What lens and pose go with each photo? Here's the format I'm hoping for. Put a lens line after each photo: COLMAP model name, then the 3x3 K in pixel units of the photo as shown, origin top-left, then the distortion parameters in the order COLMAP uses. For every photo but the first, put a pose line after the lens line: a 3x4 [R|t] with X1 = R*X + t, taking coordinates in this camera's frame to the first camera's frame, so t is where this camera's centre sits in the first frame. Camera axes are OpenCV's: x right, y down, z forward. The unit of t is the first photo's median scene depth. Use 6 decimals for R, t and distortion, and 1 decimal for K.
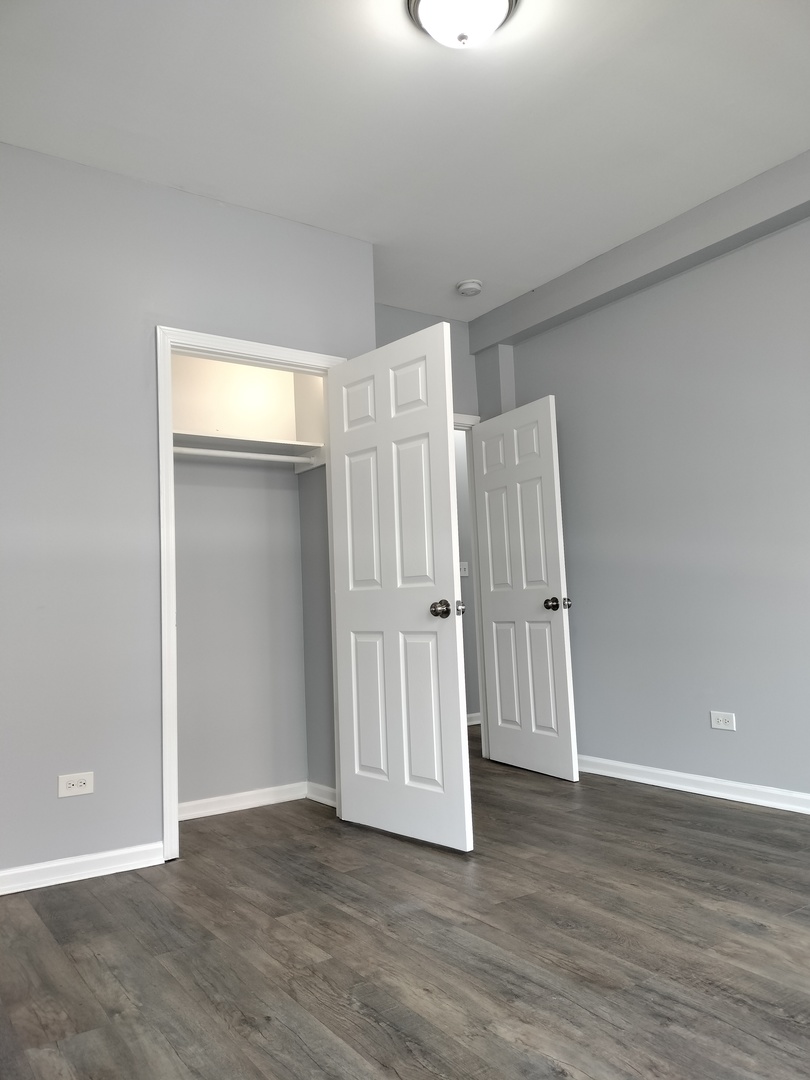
lens RADIAL K [[814.2, 0, 382.4], [0, 814.2, 550.9], [0, 0, 1]] dist [0.000578, -0.010100]
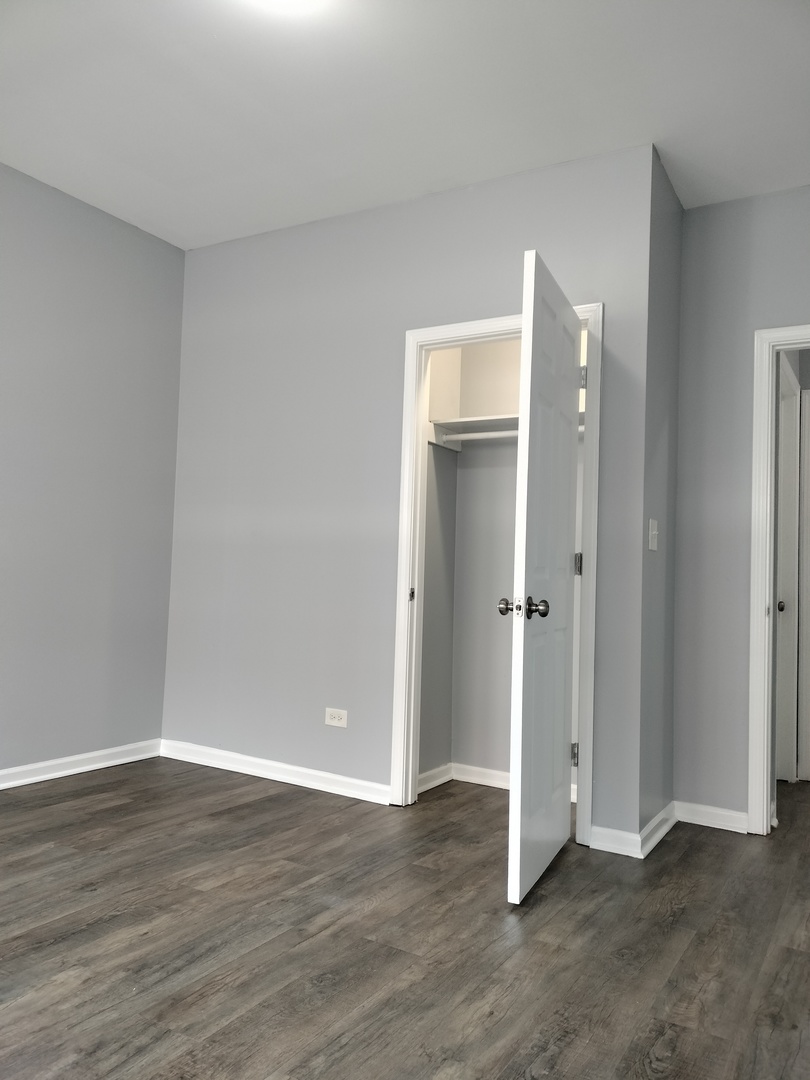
lens RADIAL K [[814.2, 0, 412.5], [0, 814.2, 532.8], [0, 0, 1]] dist [0.000578, -0.010100]
pose [[0.449291, 0.016805, -0.893227, 1.022167], [0.002557, 0.999795, 0.020097, -0.030884], [0.893382, -0.011313, 0.449156, 0.697585]]
